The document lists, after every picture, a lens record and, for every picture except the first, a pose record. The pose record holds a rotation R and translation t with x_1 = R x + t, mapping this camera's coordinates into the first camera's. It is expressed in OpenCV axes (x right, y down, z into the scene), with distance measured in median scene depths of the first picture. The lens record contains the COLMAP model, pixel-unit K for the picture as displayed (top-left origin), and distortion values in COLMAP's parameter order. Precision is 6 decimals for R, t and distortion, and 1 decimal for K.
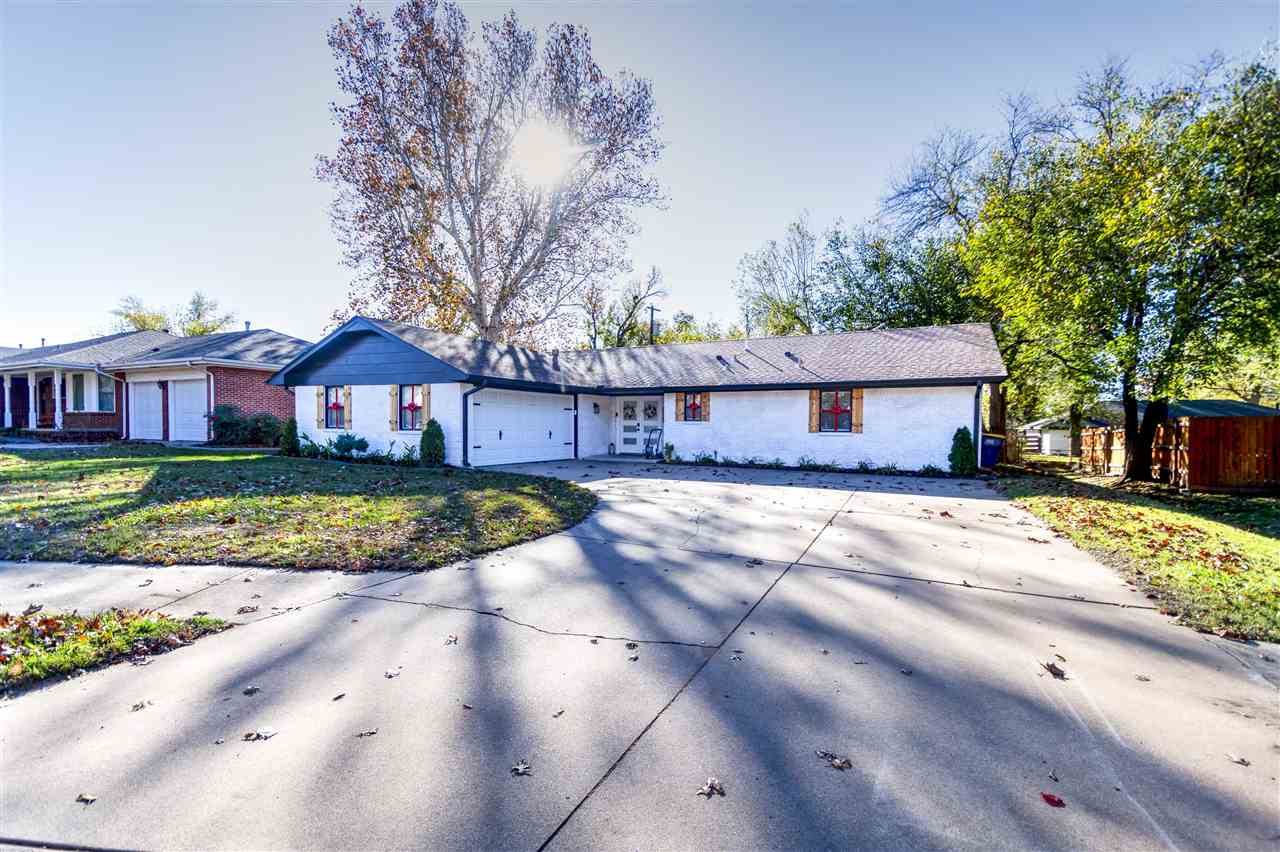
lens RADIAL K [[512.2, 0, 640.4], [0, 512.2, 451.1], [0, 0, 1]] dist [0.001678, 0.000079]
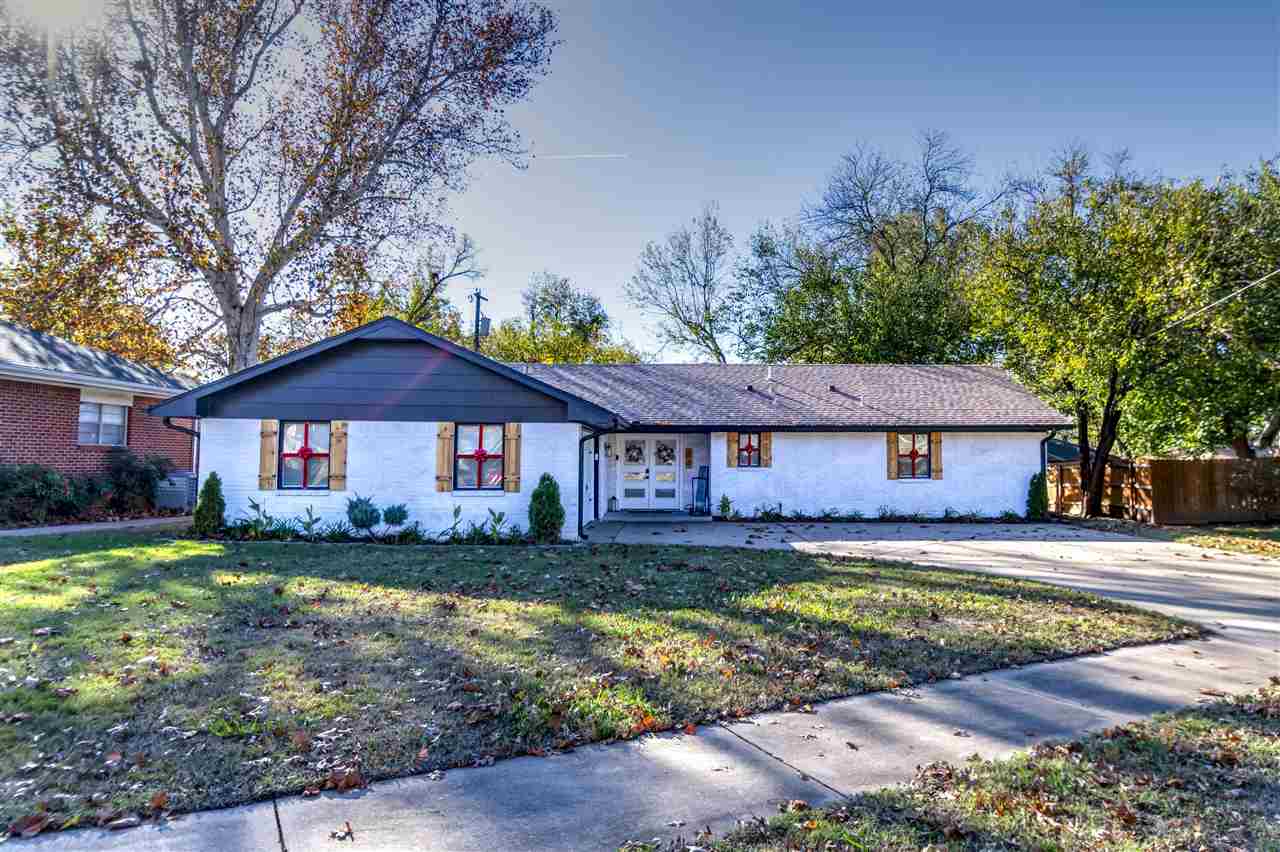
lens RADIAL K [[741.8, 0, 655.0], [0, 741.8, 443.4], [0, 0, 1]] dist [-0.003317, -0.000274]
pose [[0.890142, 0.000128, 0.455683, -0.627735], [0.029534, 0.997881, -0.057973, -0.035754], [-0.454725, 0.065062, 0.888252, 0.018250]]
